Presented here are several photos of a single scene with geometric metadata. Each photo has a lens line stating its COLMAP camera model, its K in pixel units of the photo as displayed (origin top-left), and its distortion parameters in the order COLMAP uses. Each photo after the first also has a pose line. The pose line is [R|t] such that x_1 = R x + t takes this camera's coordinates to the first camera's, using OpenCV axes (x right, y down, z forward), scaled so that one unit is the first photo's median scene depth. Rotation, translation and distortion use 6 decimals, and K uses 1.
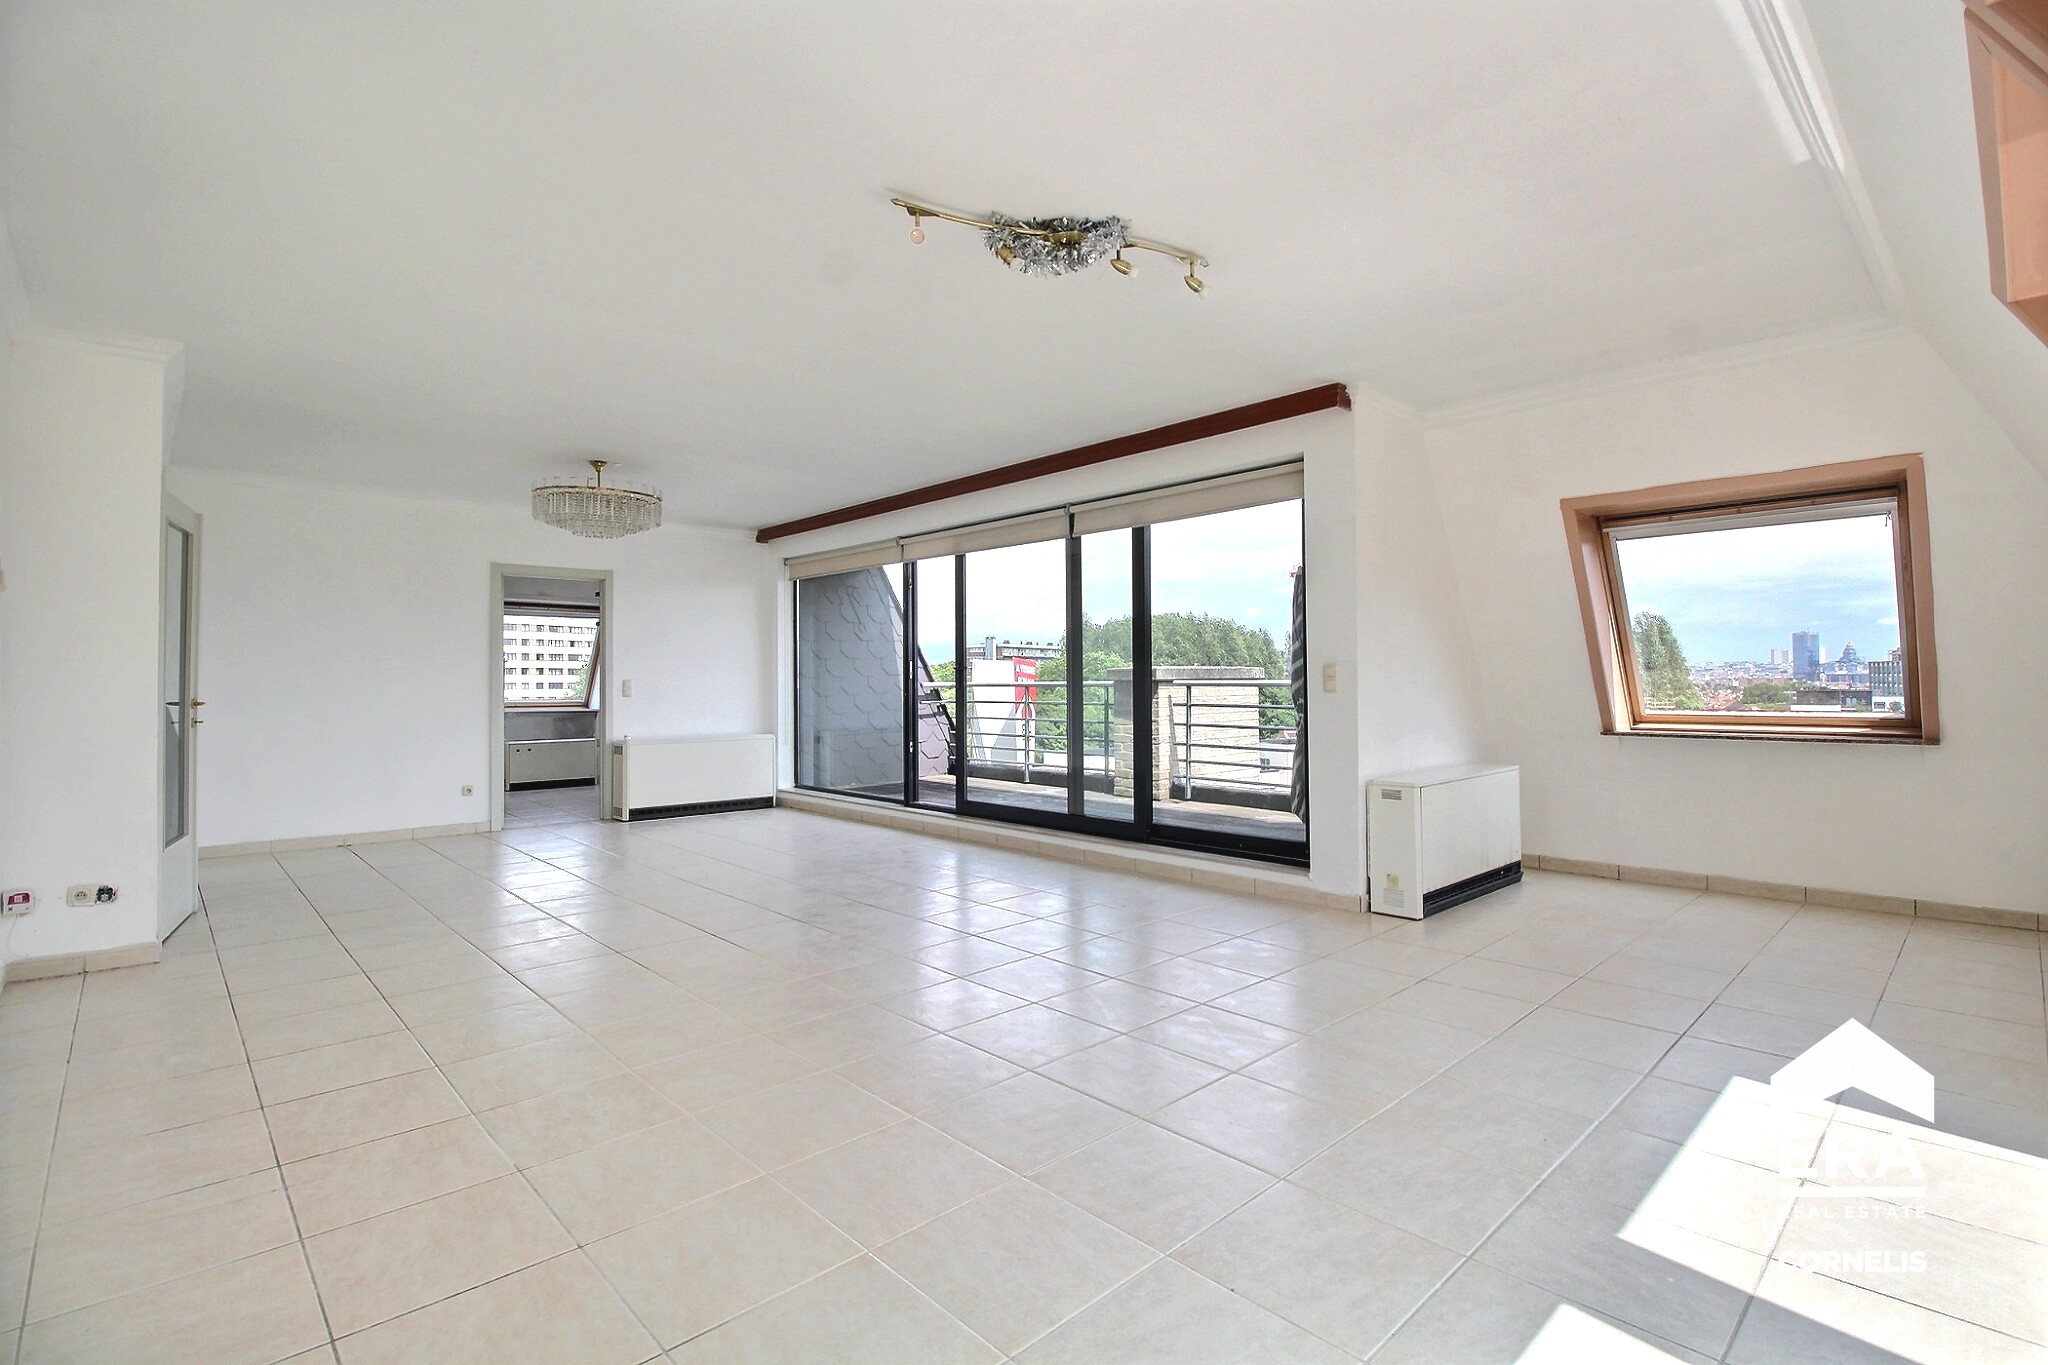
lens RADIAL K [[950.5, 0, 1024.0], [0, 950.5, 682.5], [0, 0, 1]] dist [0.012431, -0.000038]
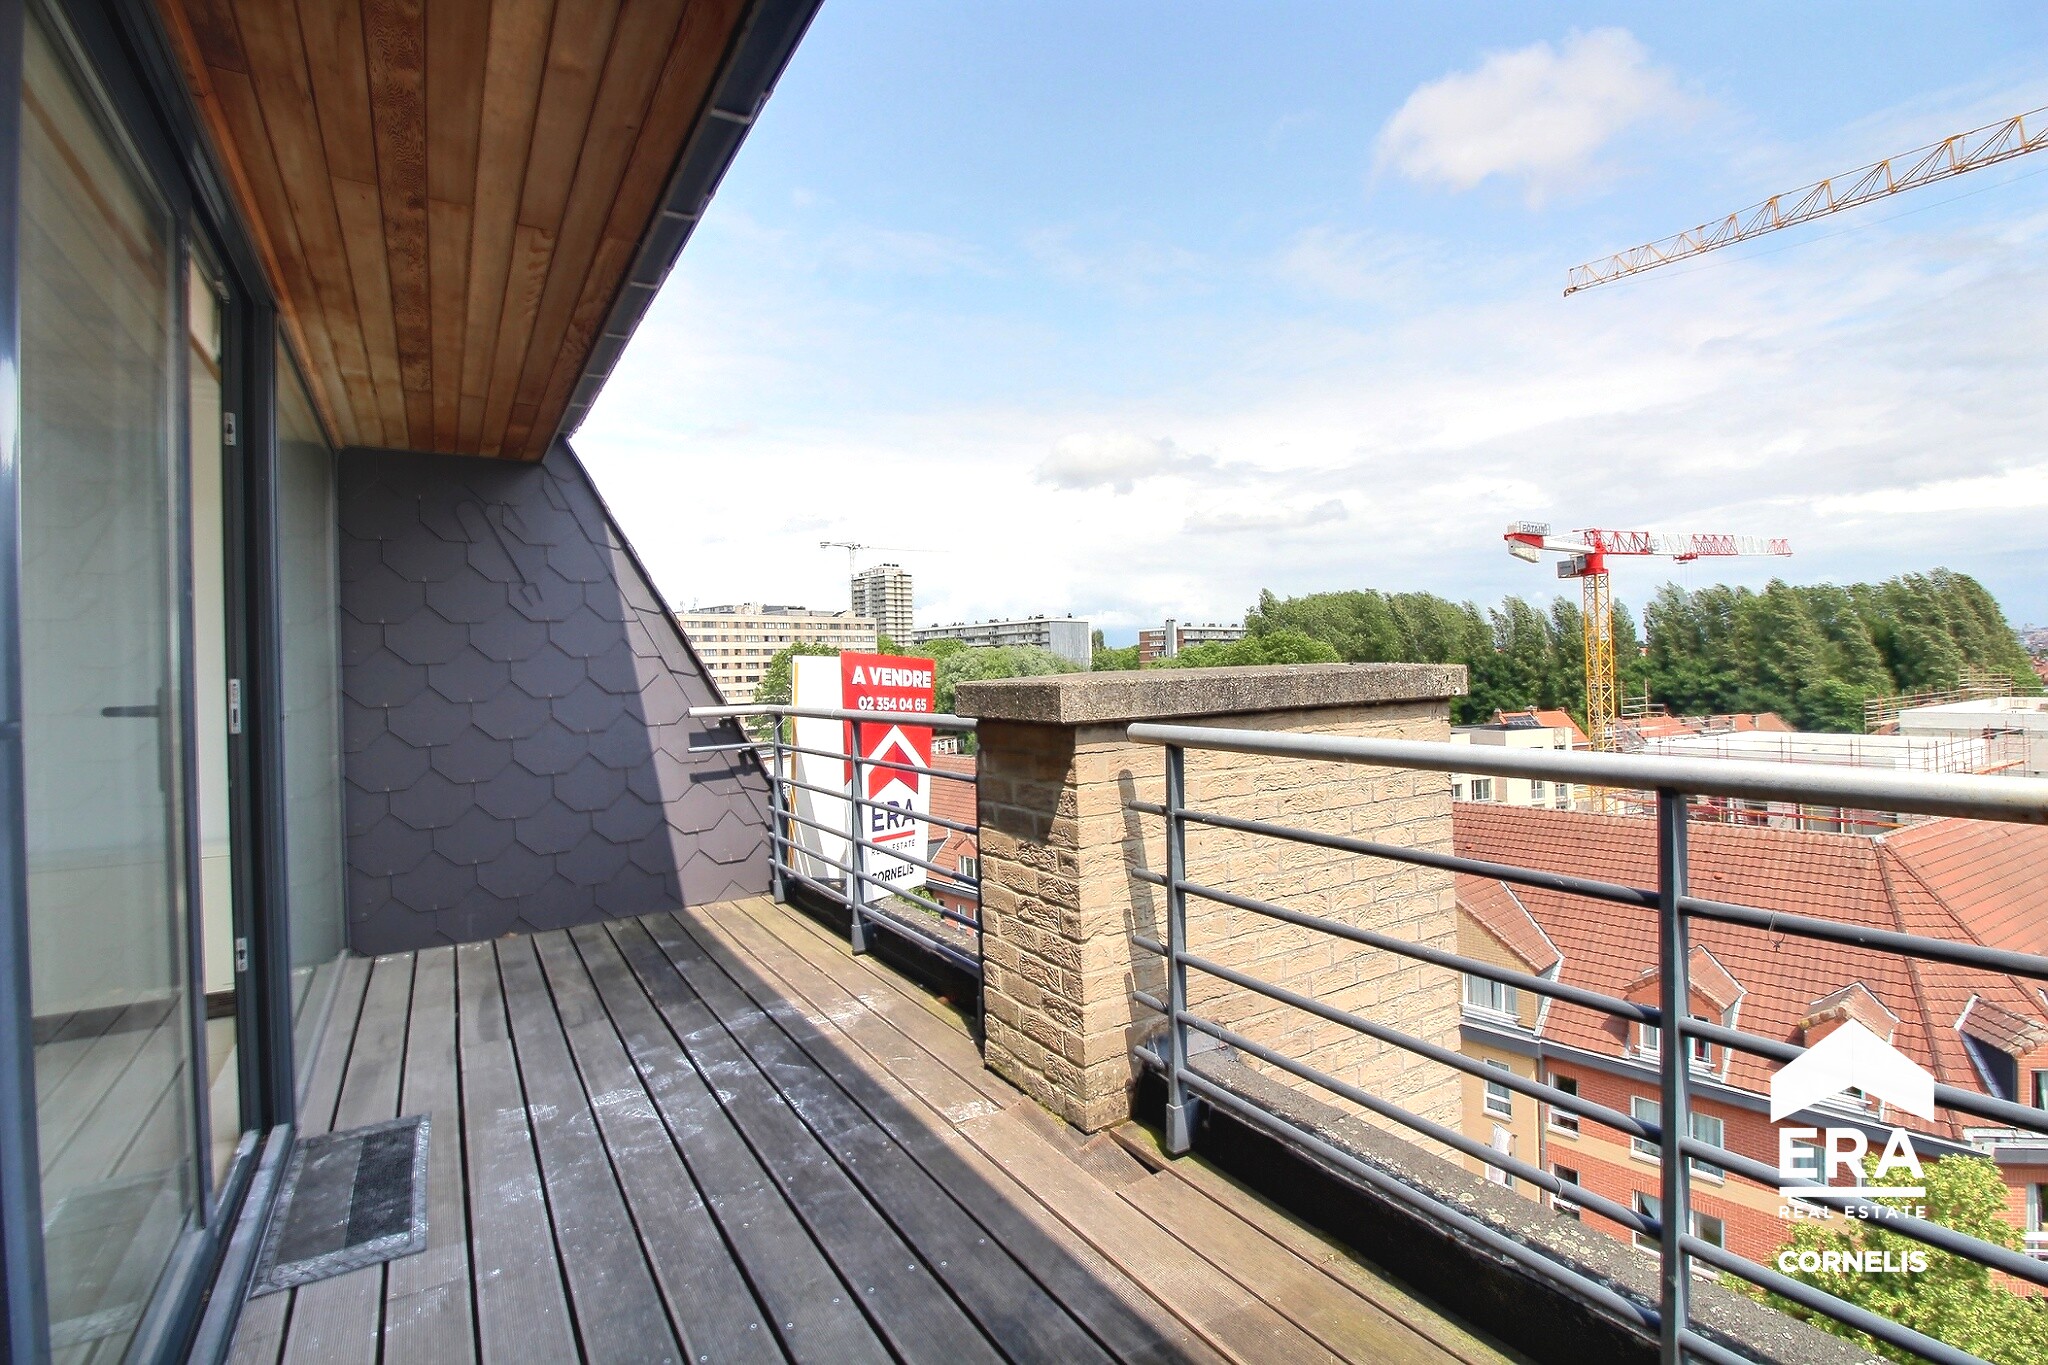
lens RADIAL K [[950.5, 0, 1024.0], [0, 950.5, 682.5], [0, 0, 1]] dist [0.012431, -0.000038]
pose [[0.981509, -0.019065, -0.190465, 0.179017], [0.022075, 0.999663, 0.013695, -0.018806], [0.190140, -0.017646, 0.981598, 0.706120]]
